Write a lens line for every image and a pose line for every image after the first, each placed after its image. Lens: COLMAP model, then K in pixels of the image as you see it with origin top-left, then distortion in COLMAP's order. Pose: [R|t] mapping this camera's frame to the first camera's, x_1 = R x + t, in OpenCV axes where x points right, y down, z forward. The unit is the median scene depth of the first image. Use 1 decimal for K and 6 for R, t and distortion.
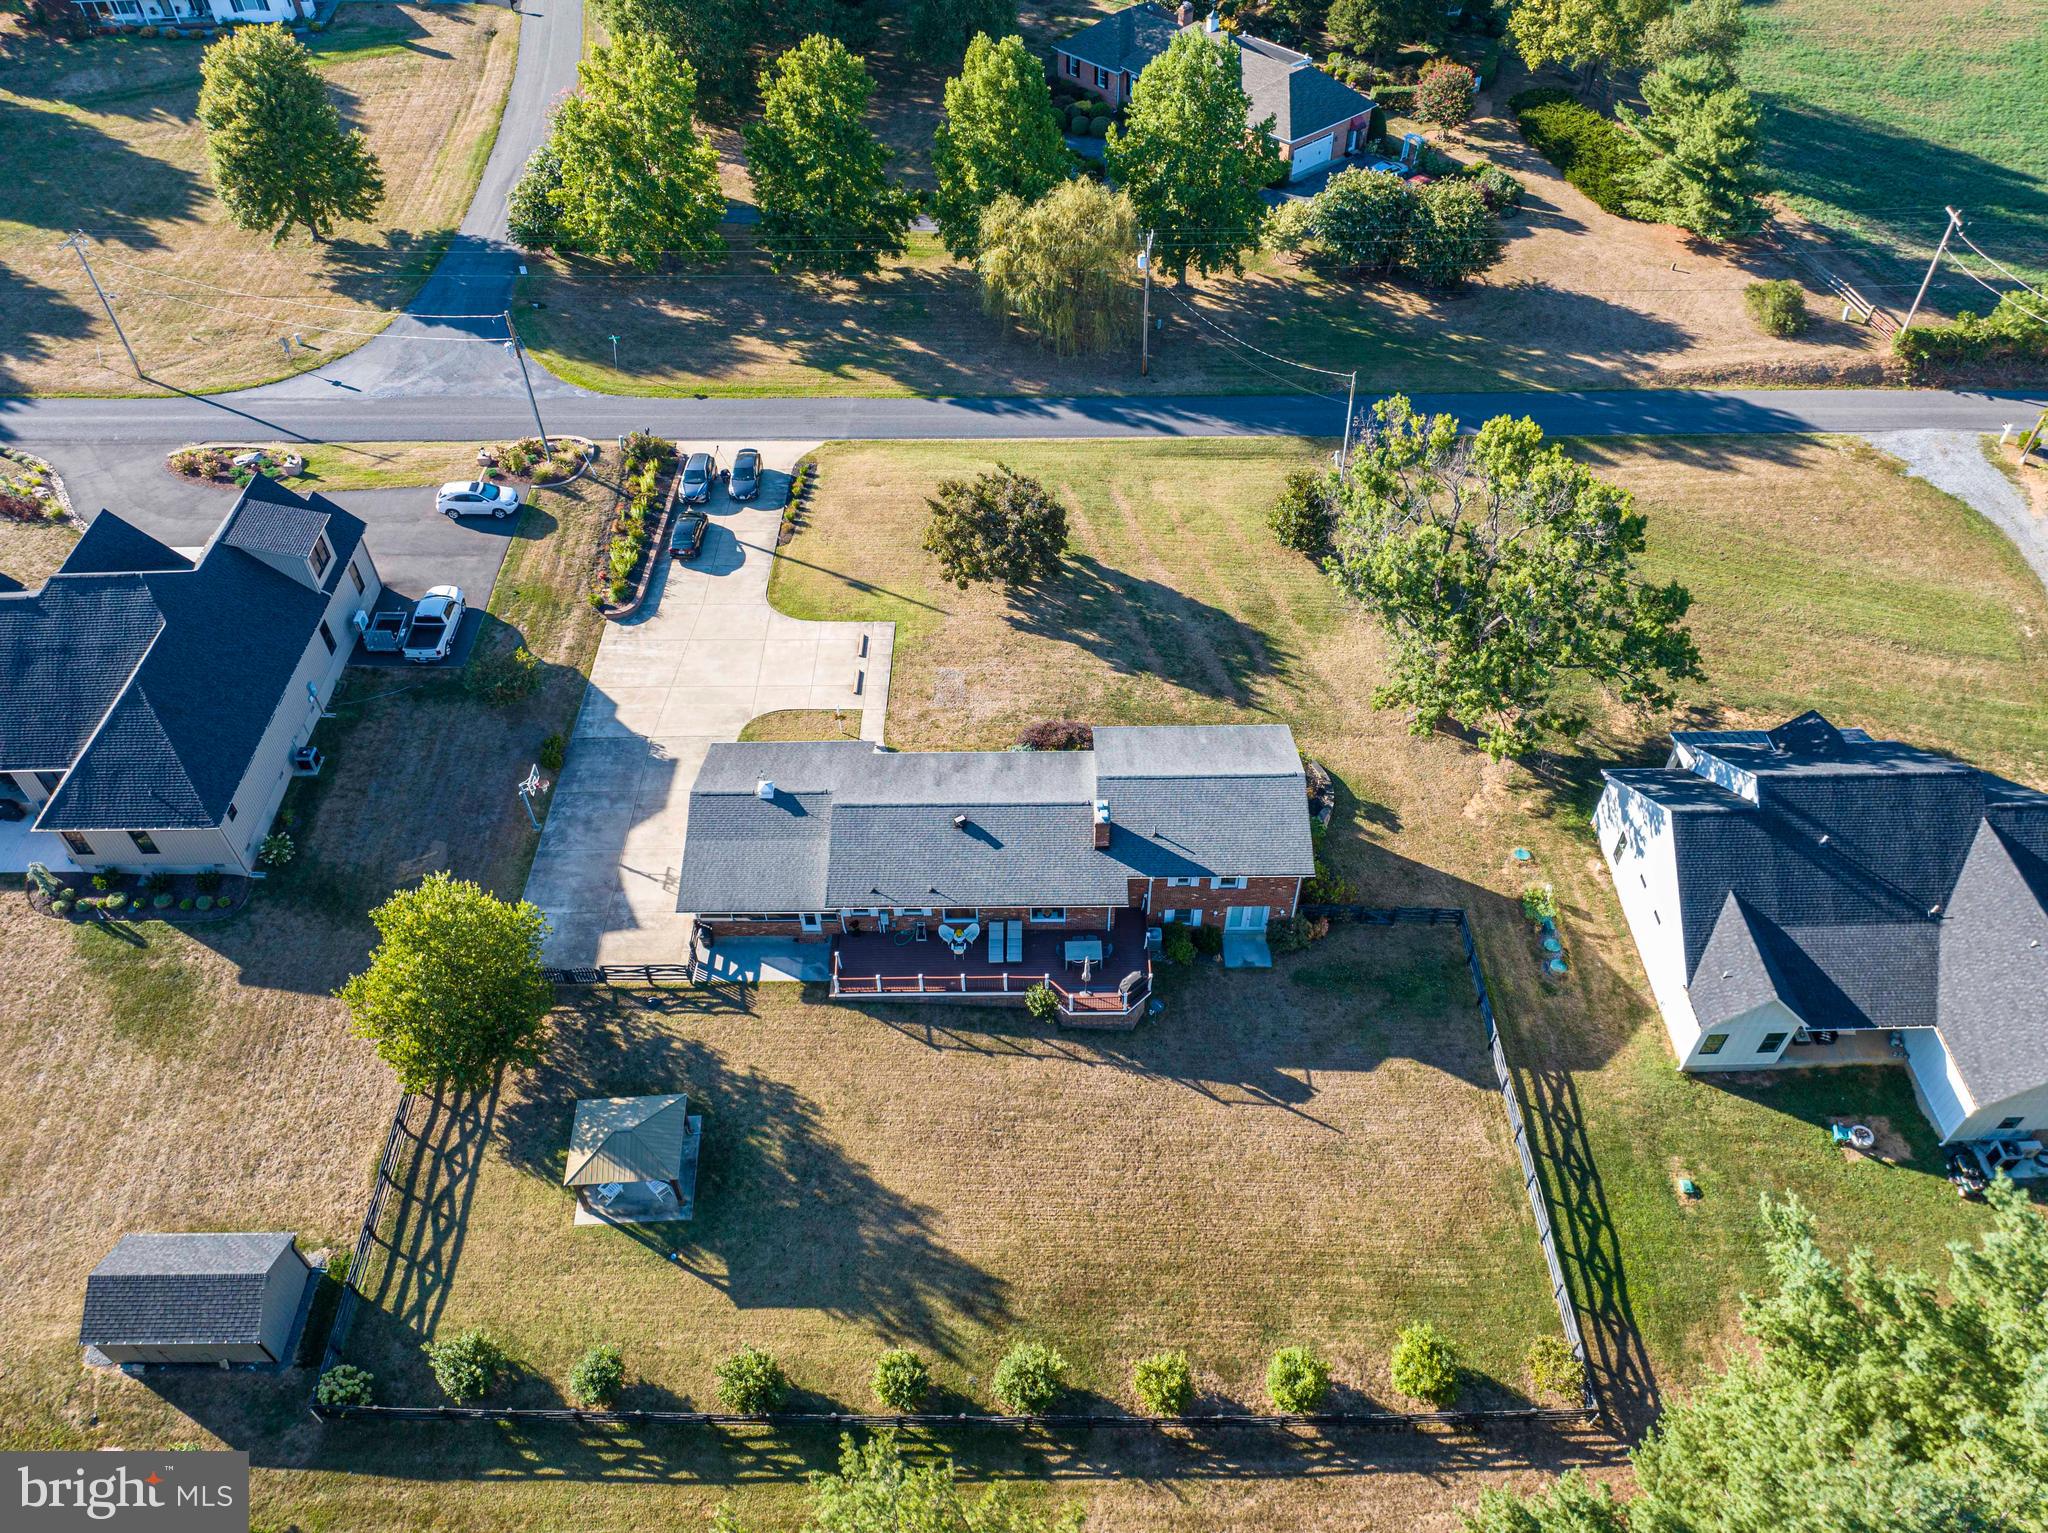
lens RADIAL K [[1442.1, 0, 1026.5], [0, 1442.1, 785.6], [0, 0, 1]] dist [-0.042748, 0.008808]
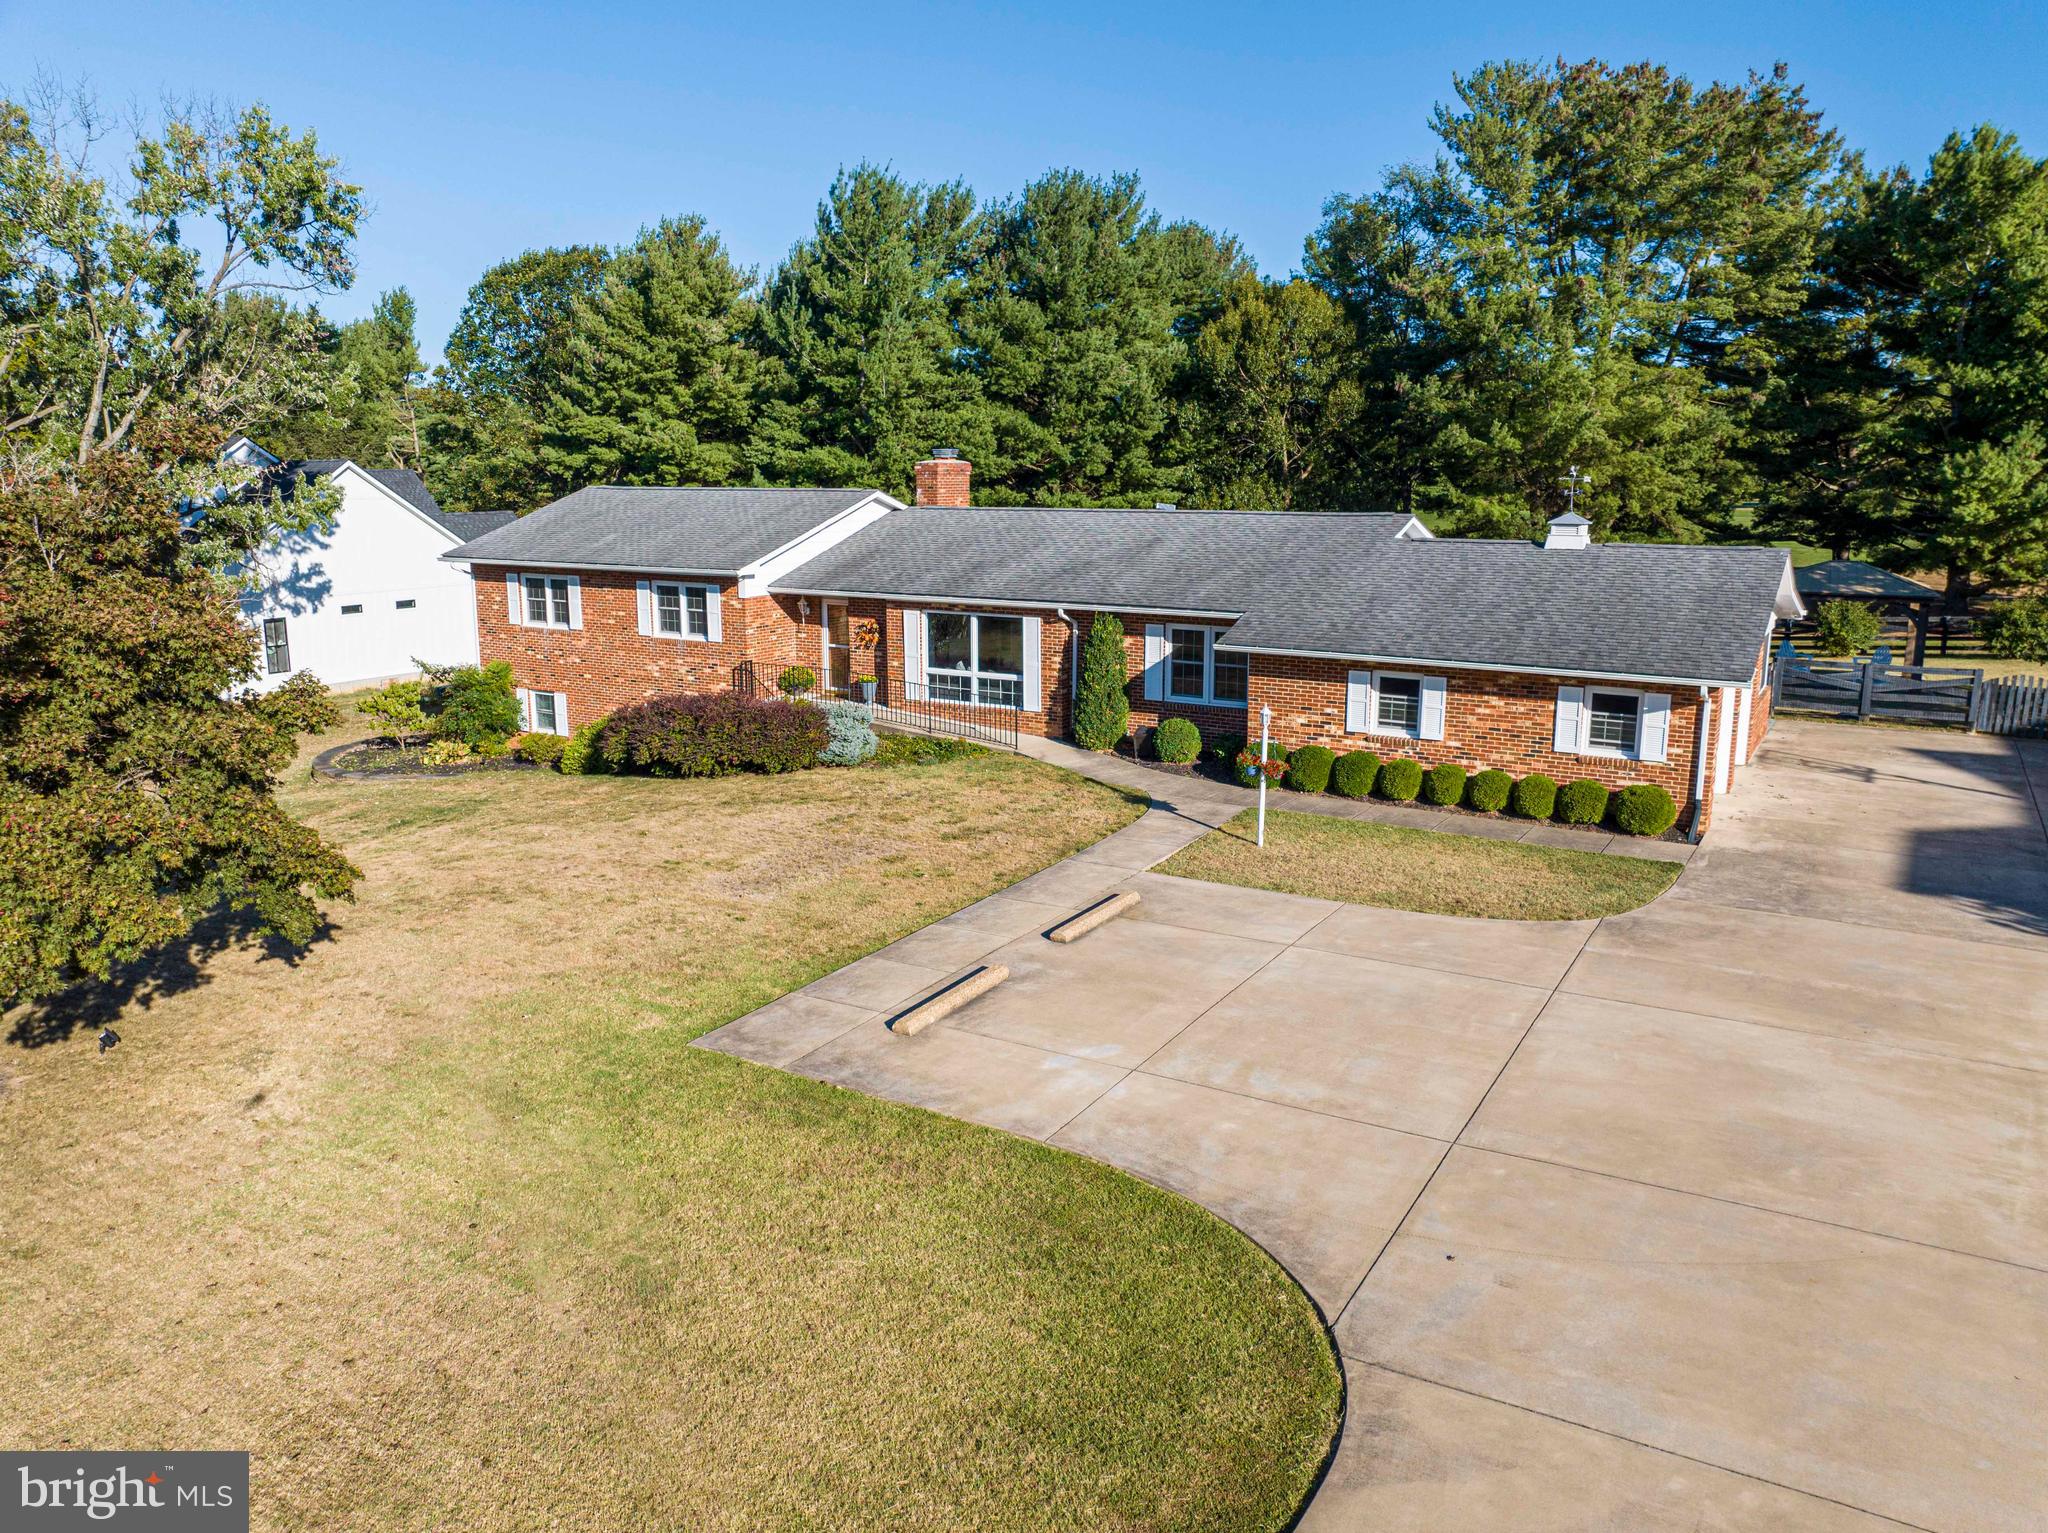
lens RADIAL K [[1442.1, 0, 1037.4], [0, 1442.1, 772.7], [0, 0, 1]] dist [-0.042748, 0.008808]
pose [[-0.850742, -0.099835, 0.516015, -0.230244], [0.386091, 0.547444, 0.742454, -0.262985], [-0.356612, 0.830866, -0.427189, 1.107773]]
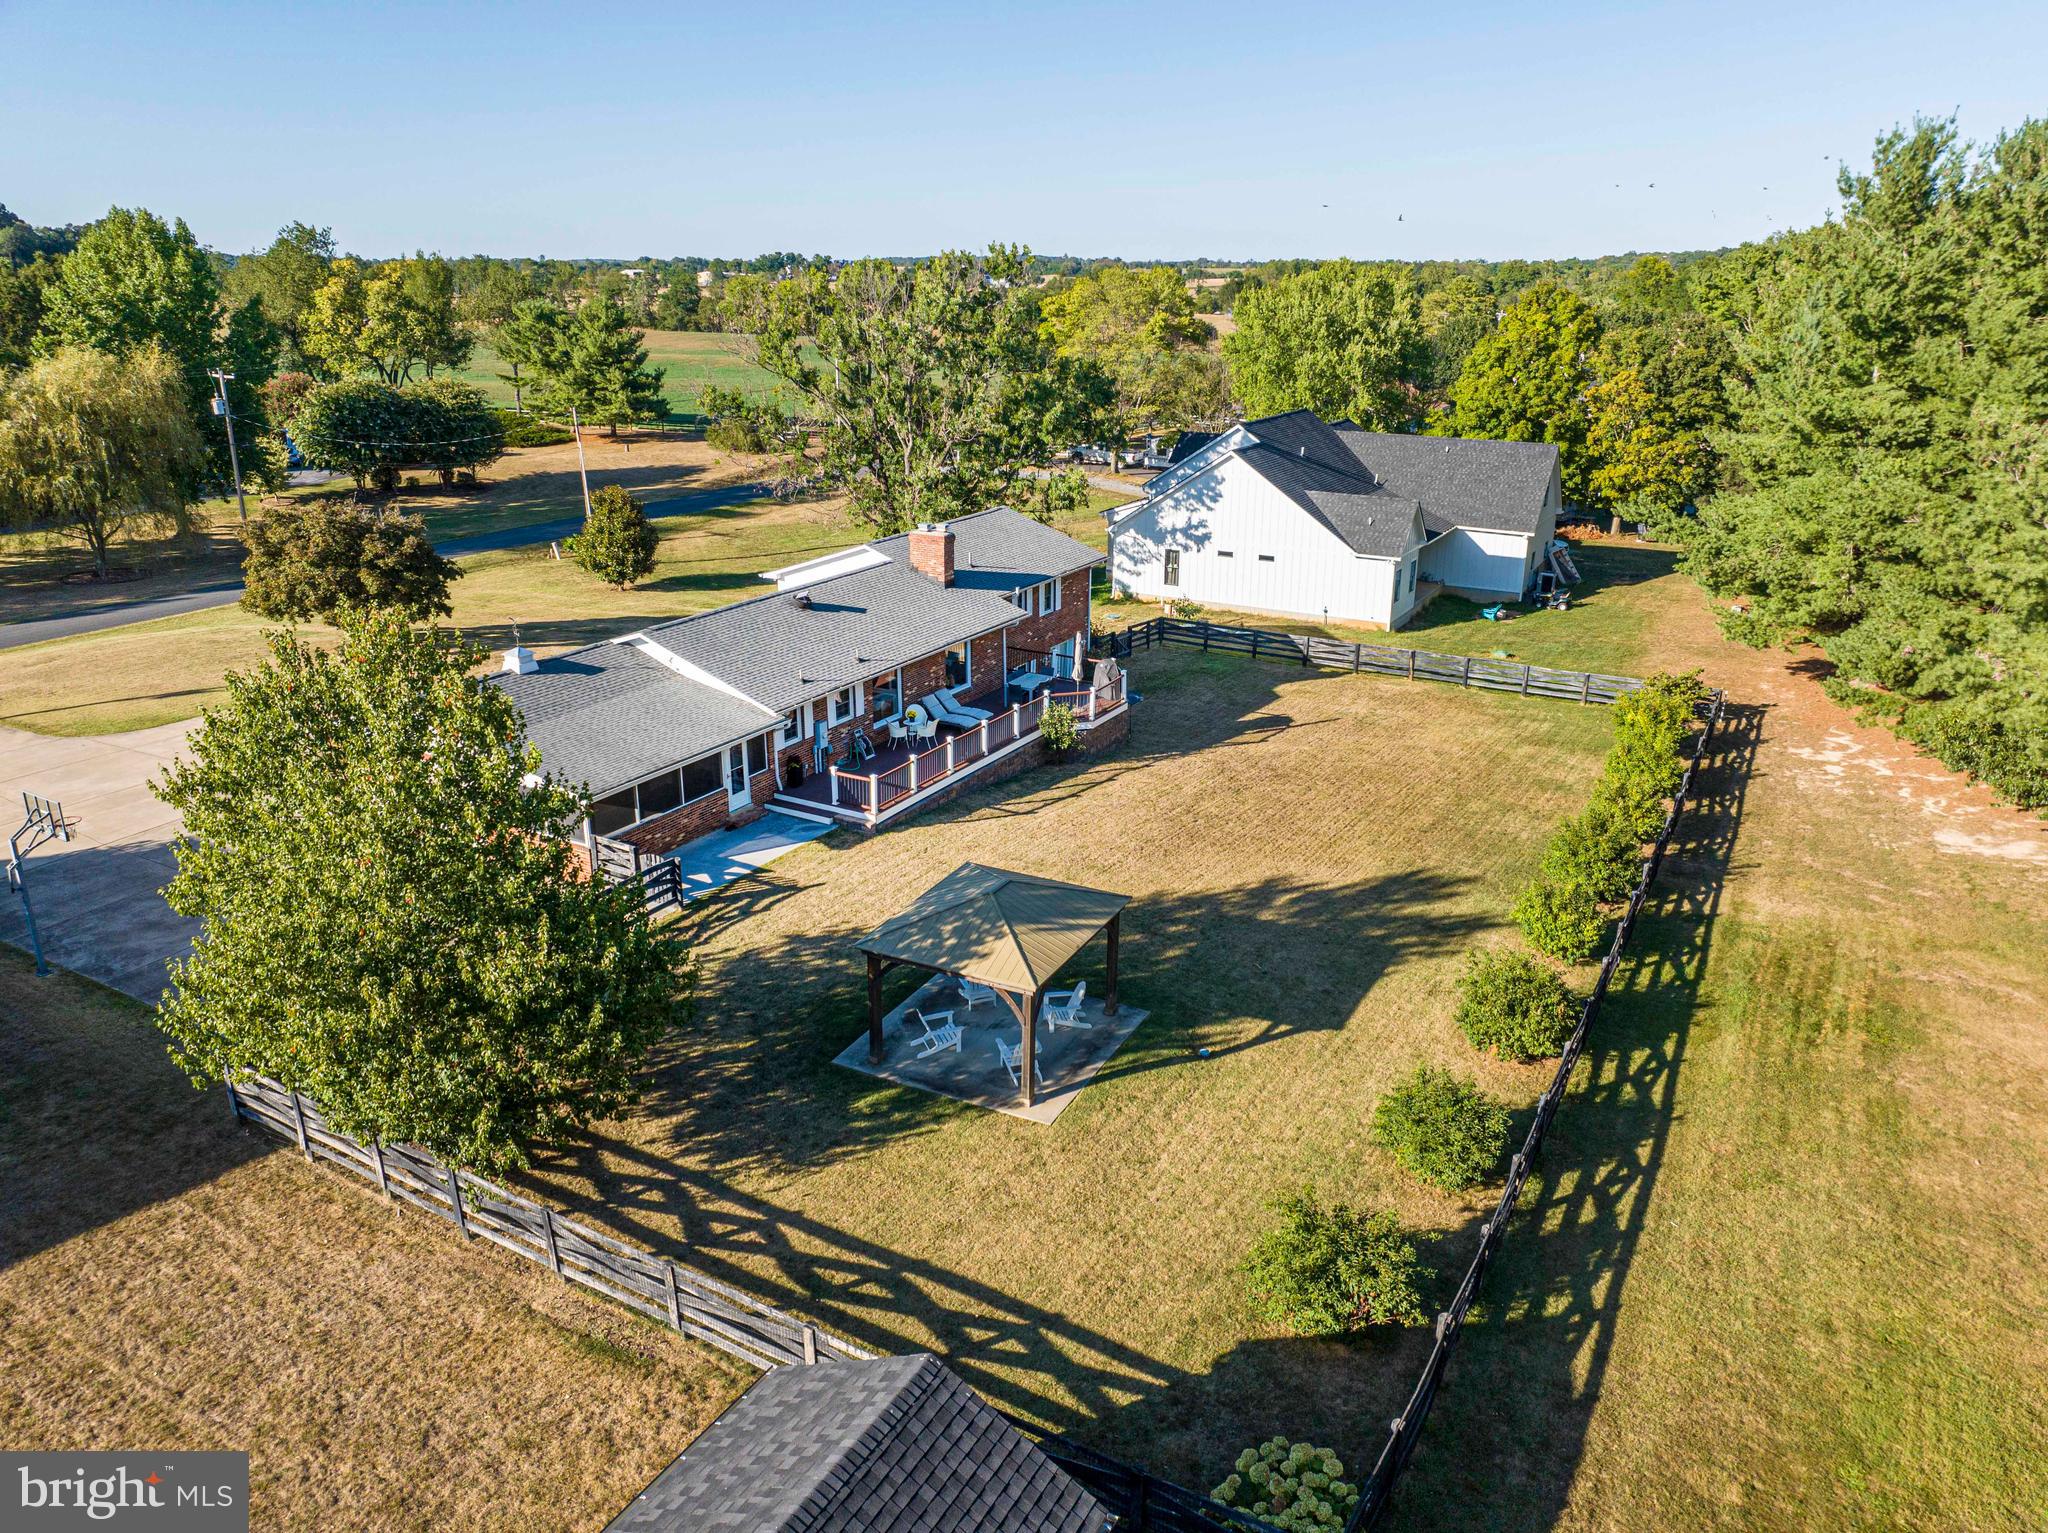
lens RADIAL K [[1442.1, 0, 1032.8], [0, 1442.1, 754.0], [0, 0, 1]] dist [-0.042748, 0.008808]
pose [[0.500360, -0.264931, 0.824289, -0.488561], [0.622829, 0.771462, -0.130118, 0.203259], [-0.601435, 0.578497, 0.551015, 0.513217]]
